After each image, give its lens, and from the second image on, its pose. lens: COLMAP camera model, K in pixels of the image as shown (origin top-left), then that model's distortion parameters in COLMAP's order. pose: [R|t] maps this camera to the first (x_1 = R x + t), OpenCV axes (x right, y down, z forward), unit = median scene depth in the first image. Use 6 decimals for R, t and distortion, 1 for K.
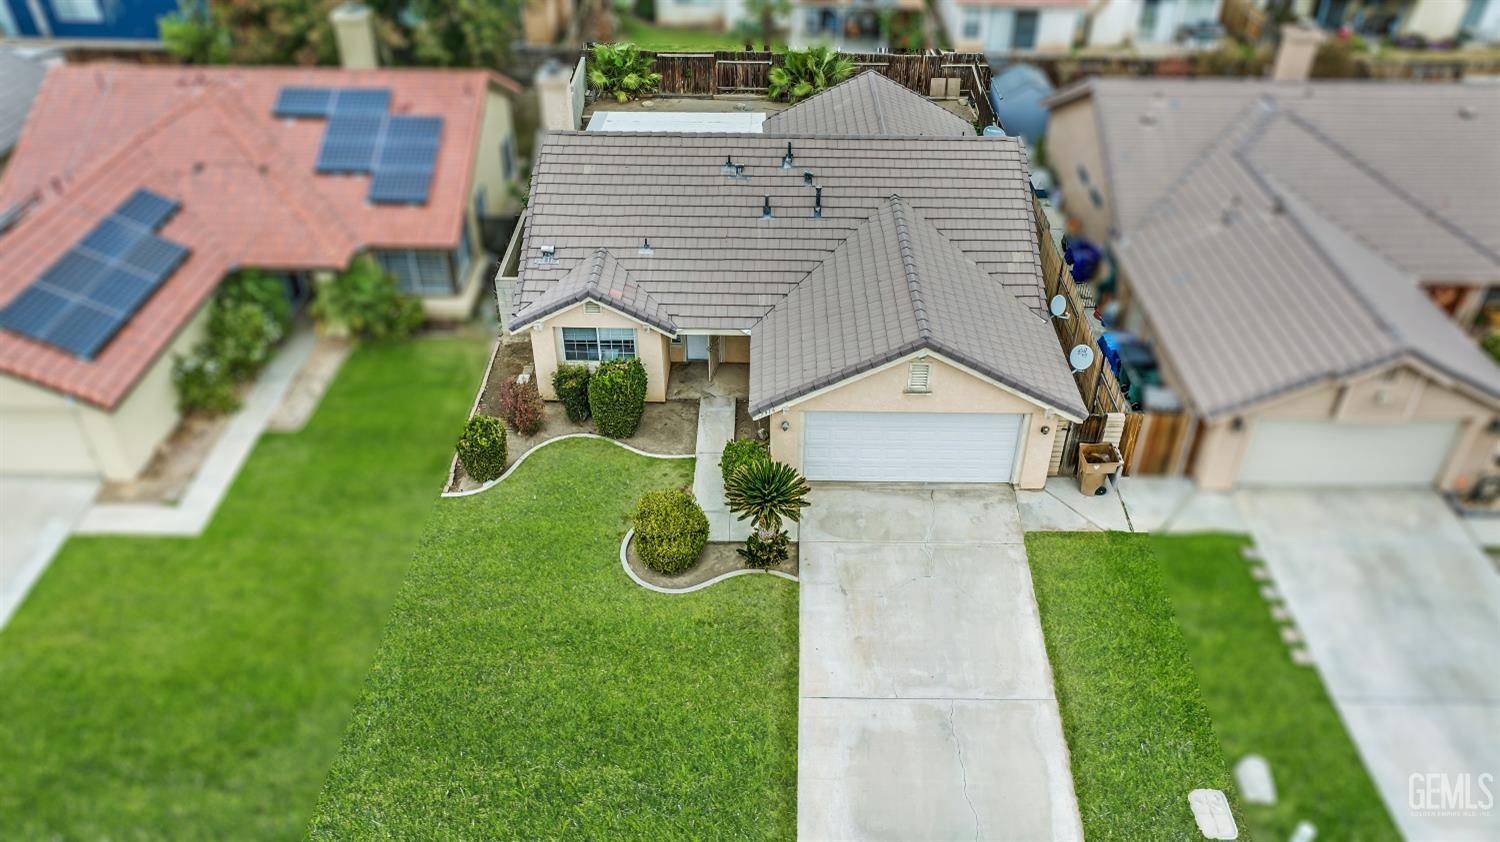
lens RADIAL K [[1056.5, 0, 746.5], [0, 1056.5, 371.3], [0, 0, 1]] dist [-0.005974, -0.011469]
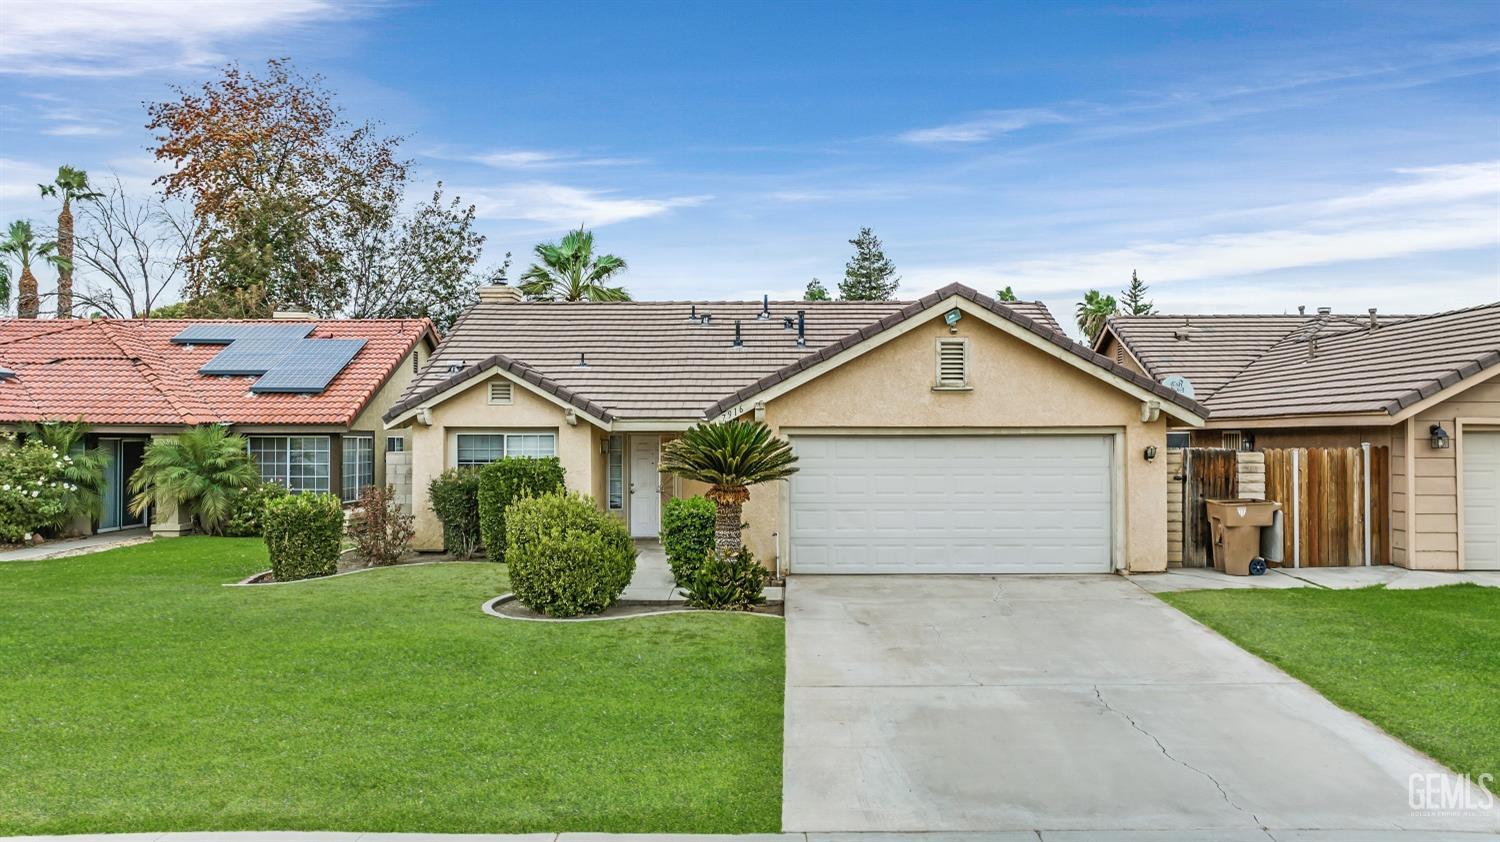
lens RADIAL K [[1056.5, 0, 744.1], [0, 1056.5, 424.2], [0, 0, 1]] dist [-0.005974, -0.011469]
pose [[0.999994, -0.001325, 0.003171, 0.027585], [0.002925, 0.812609, -0.582802, 0.472771], [-0.001804, 0.582808, 0.812608, 0.497101]]
